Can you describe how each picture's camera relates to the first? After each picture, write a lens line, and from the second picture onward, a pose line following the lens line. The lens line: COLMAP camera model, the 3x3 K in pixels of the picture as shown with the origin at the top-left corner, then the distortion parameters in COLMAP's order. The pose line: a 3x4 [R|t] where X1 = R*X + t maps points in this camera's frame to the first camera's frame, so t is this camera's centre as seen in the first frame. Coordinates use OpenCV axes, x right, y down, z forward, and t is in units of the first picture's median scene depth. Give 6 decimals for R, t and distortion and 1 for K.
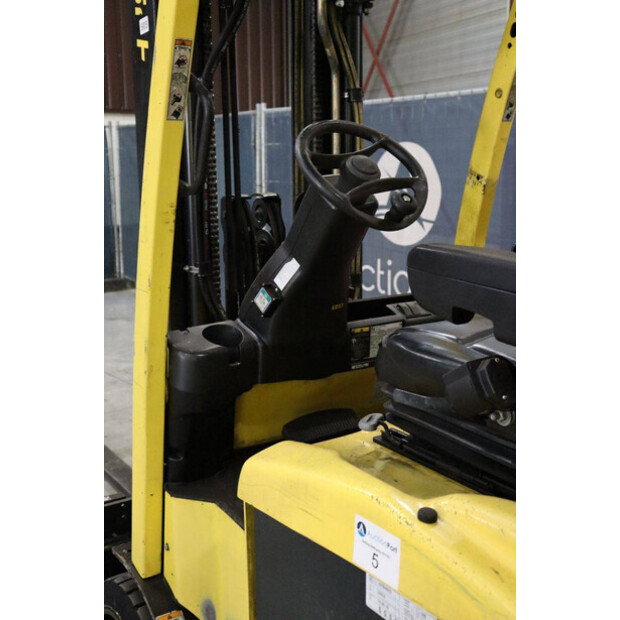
lens RADIAL K [[800.7, 0, 310.0], [0, 800.7, 310.0], [0, 0, 1]] dist [0.023434, 0.131675]
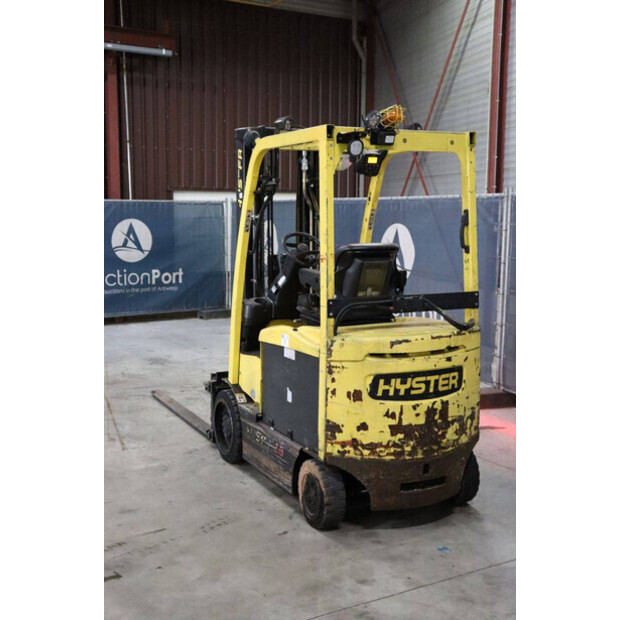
lens RADIAL K [[810.7, 0, 310.0], [0, 810.7, 310.0], [0, 0, 1]] dist [0.027744, 0.083851]
pose [[0.990628, 0.030576, -0.133124, 0.435311], [-0.039504, 0.997107, -0.064945, 0.232670], [0.130753, 0.069595, 0.988969, -1.799799]]
